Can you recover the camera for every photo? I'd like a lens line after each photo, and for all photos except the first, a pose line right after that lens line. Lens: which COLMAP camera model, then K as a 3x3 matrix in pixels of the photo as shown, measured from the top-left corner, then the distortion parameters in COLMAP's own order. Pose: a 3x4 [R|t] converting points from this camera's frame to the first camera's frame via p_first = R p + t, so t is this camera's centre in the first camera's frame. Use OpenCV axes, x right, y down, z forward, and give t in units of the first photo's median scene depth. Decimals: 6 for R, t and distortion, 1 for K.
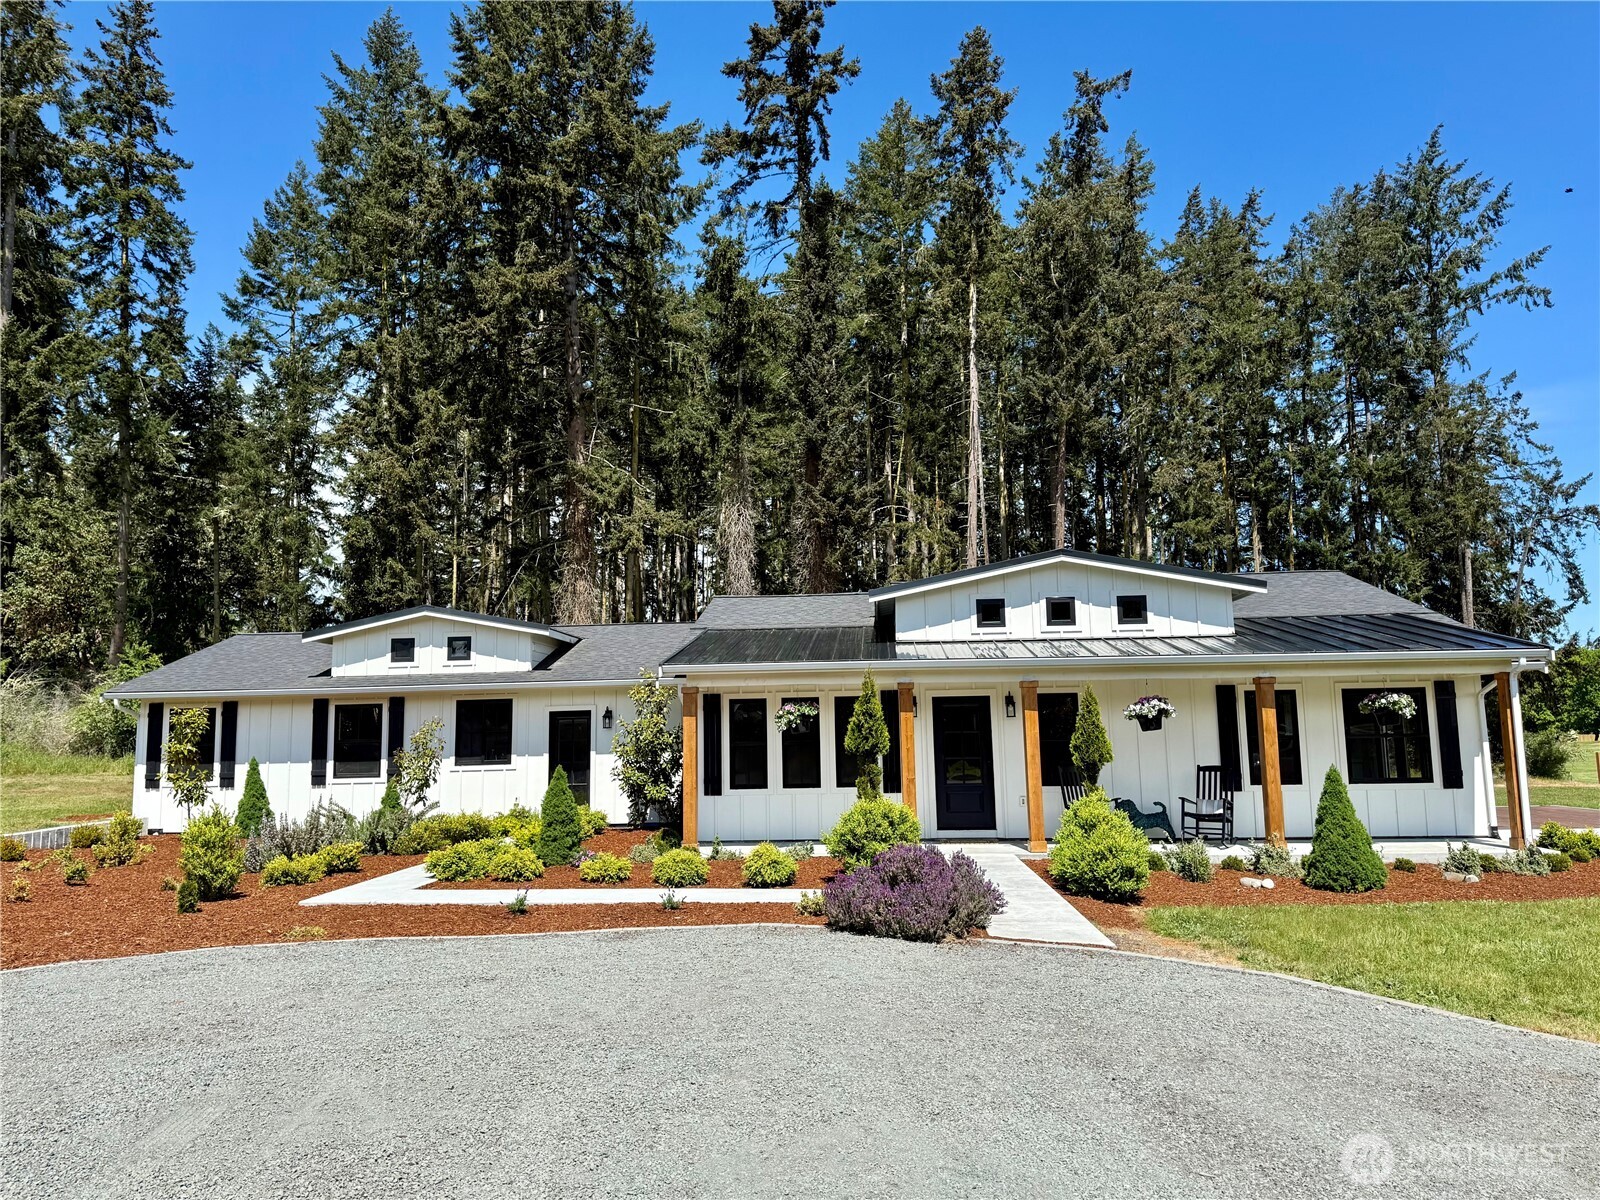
lens RADIAL K [[1138.9, 0, 799.6], [0, 1138.9, 600.2], [0, 0, 1]] dist [0.030564, -0.024755]
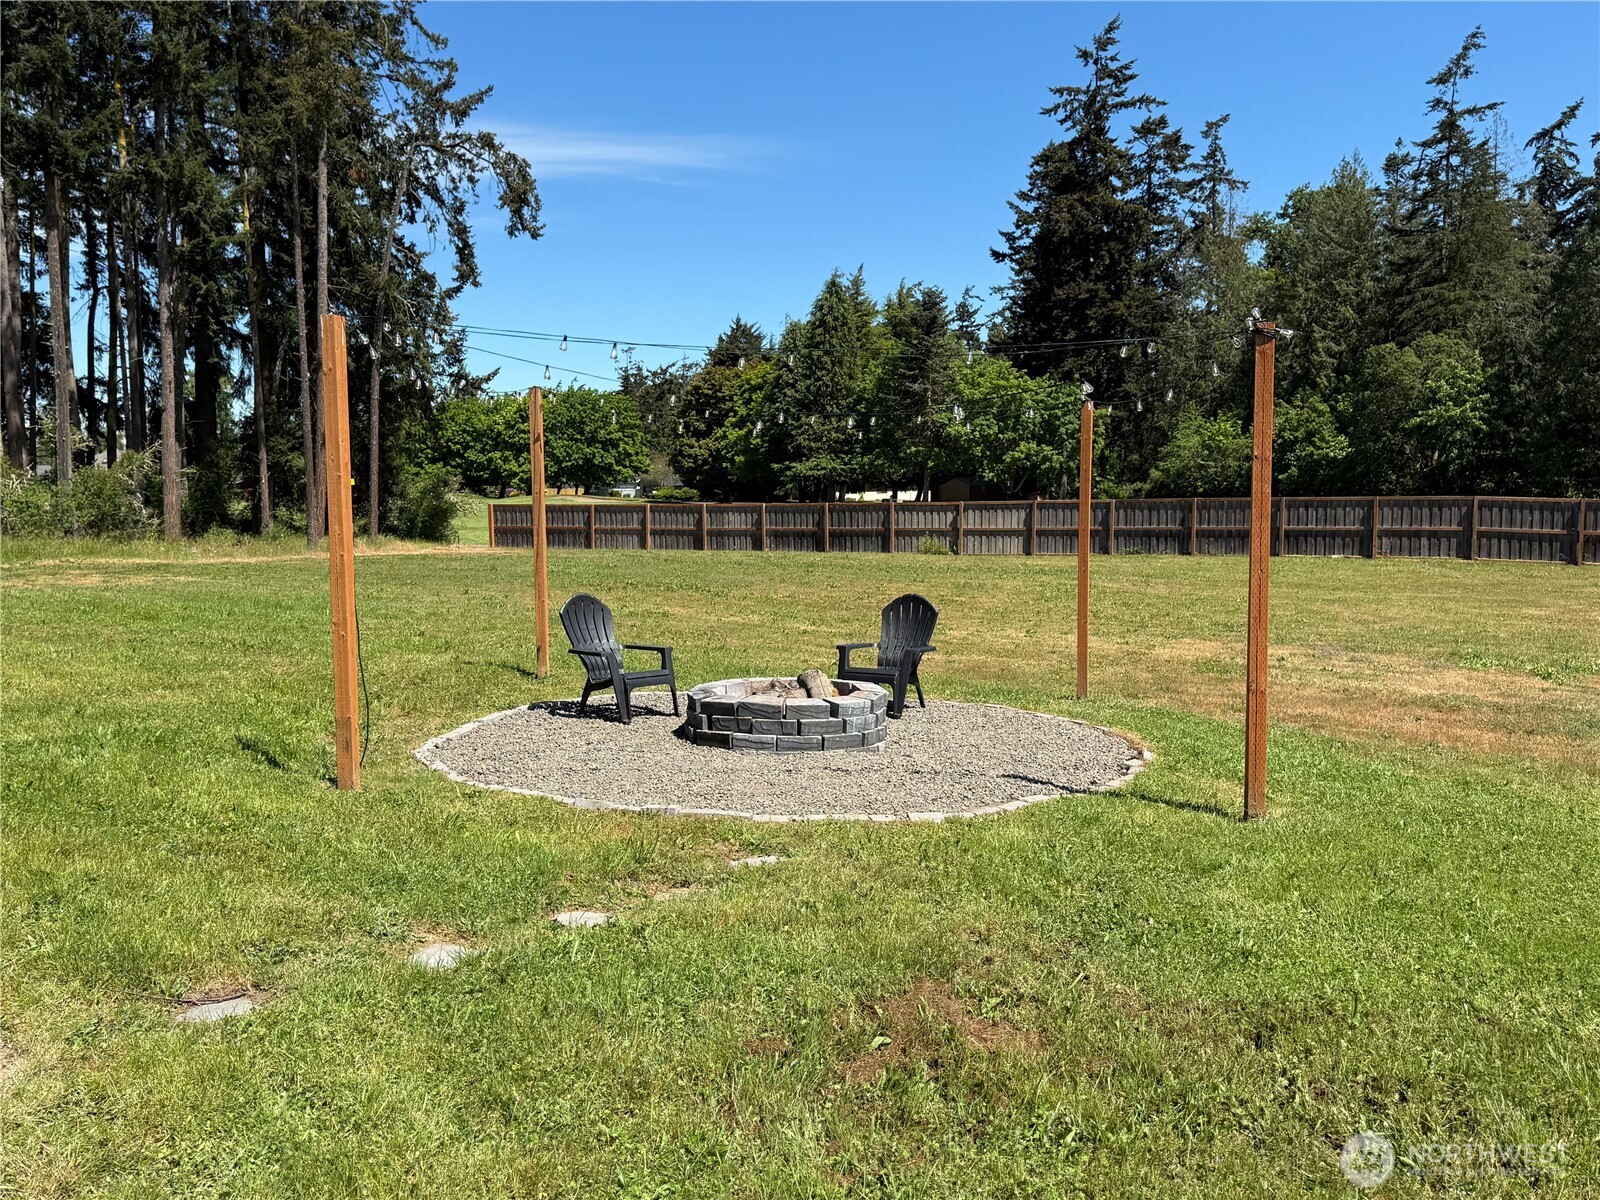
lens RADIAL K [[1339.4, 0, 765.6], [0, 1339.4, 721.0], [0, 0, 1]] dist [0.033671, -0.089805]
pose [[0.741795, -0.108628, 0.661770, 0.317245], [-0.083560, 0.964133, 0.251925, 0.045927], [-0.665400, -0.242174, 0.706112, 0.319250]]
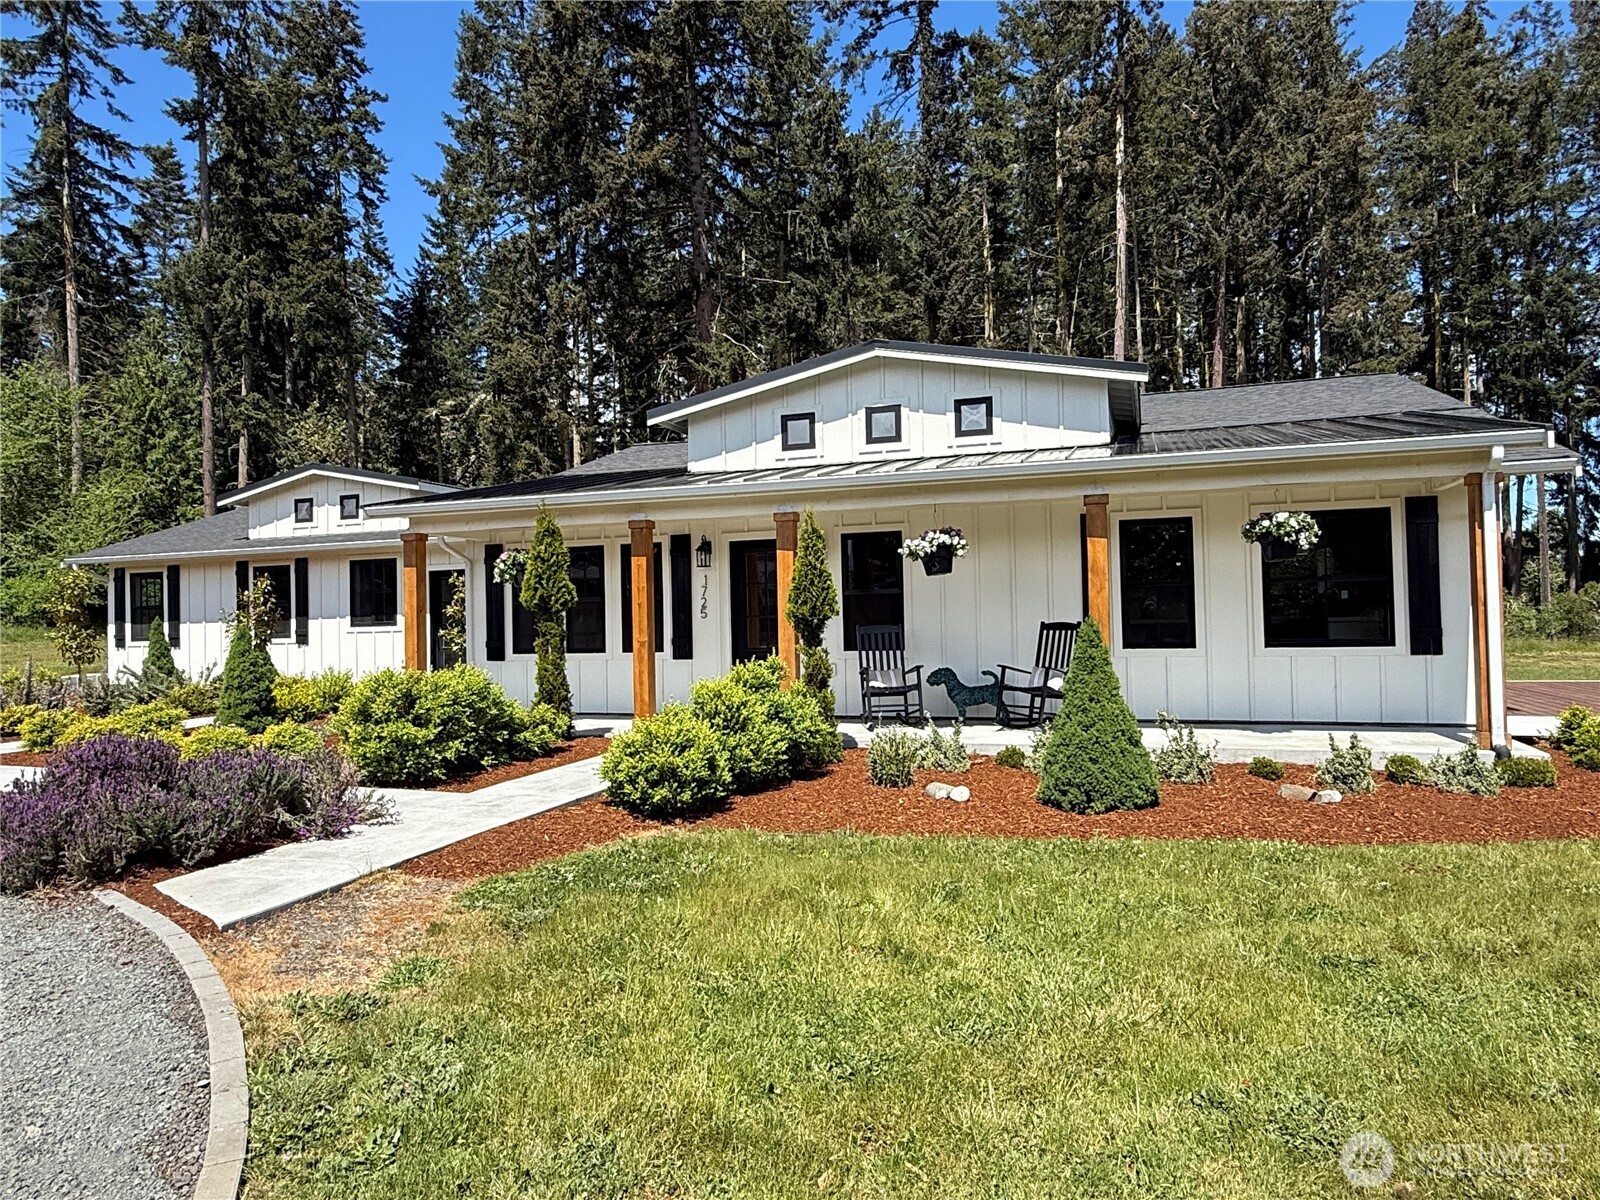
lens RADIAL K [[1016.8, 0, 802.4], [0, 1016.8, 608.1], [0, 0, 1]] dist [-0.017021, 0.002450]
pose [[0.964799, -0.005026, -0.262939, 0.126966], [0.035664, 0.993081, 0.111881, 0.019365], [0.260558, -0.117320, 0.958304, 0.114454]]
